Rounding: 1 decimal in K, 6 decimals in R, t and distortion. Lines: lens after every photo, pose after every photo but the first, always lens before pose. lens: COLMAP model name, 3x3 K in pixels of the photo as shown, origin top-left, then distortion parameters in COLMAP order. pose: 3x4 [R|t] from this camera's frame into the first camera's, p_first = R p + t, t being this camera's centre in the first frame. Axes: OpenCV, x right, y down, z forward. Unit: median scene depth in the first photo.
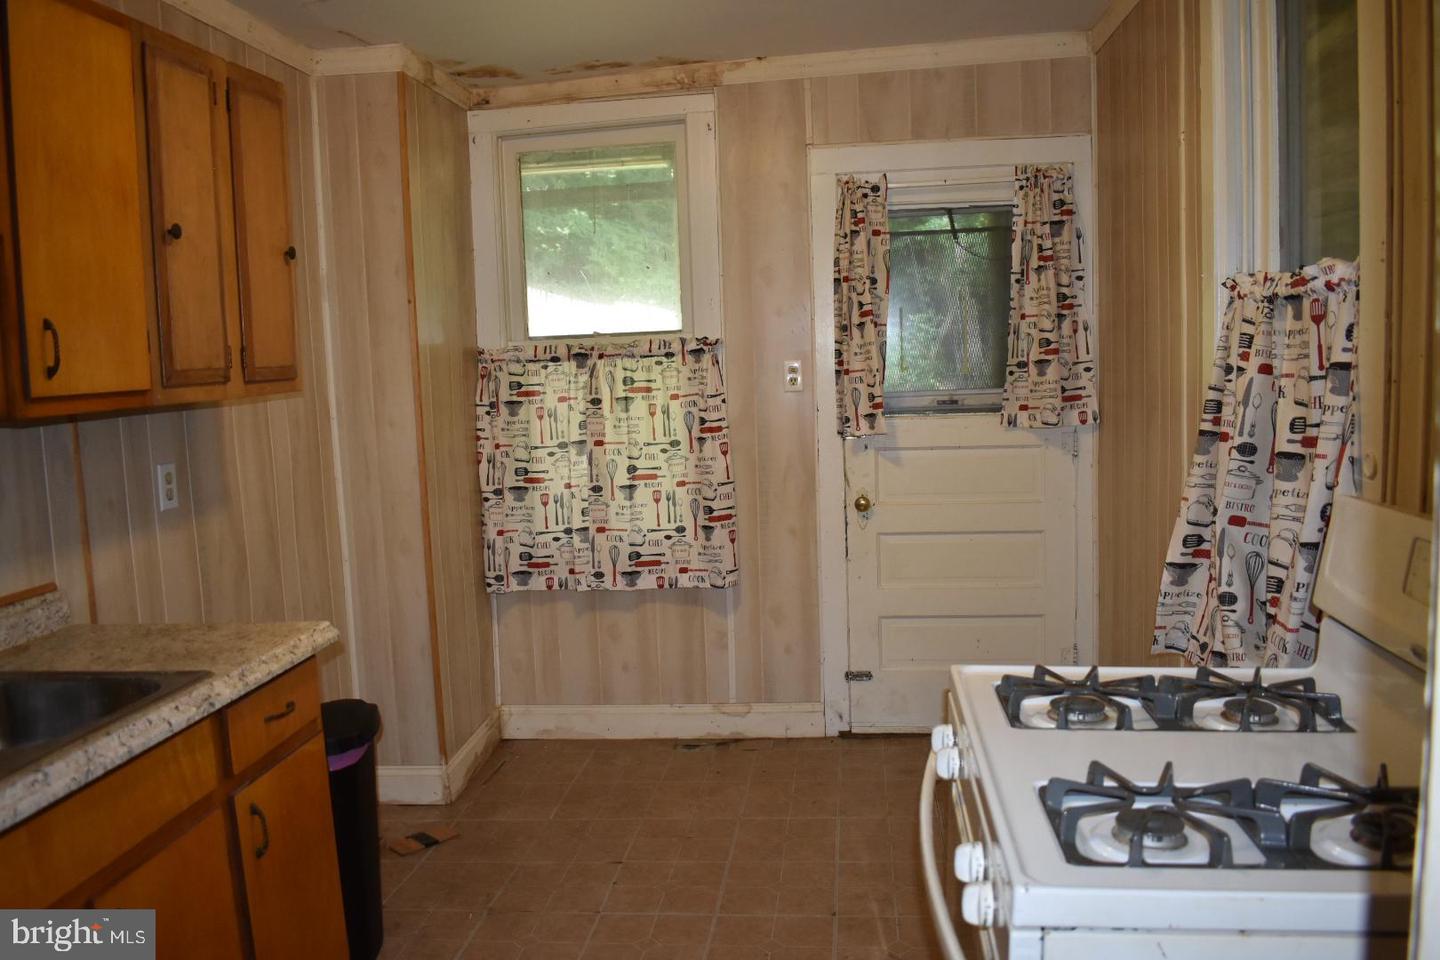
lens RADIAL K [[1112.9, 0, 720.3], [0, 1112.9, 462.3], [0, 0, 1]] dist [0.000244, 0.000534]
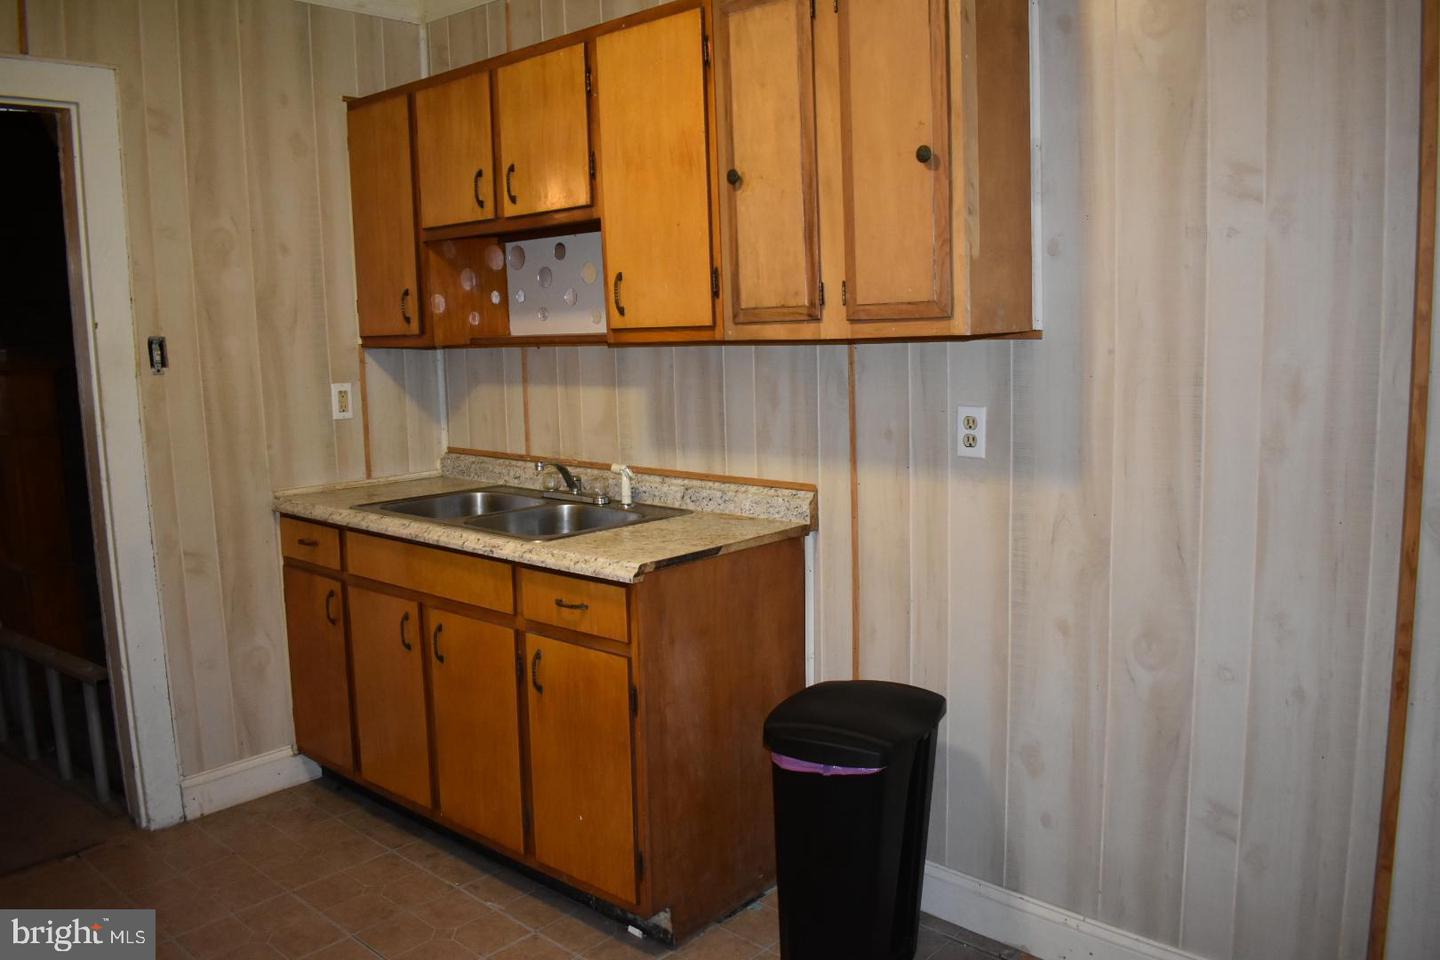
lens RADIAL K [[1112.9, 0, 720.3], [0, 1112.9, 462.3], [0, 0, 1]] dist [0.000244, 0.000534]
pose [[-0.564292, 0.160491, -0.809825, 0.395591], [-0.029723, 0.976337, 0.214201, -0.160685], [0.825040, 0.144943, -0.546169, 1.530543]]
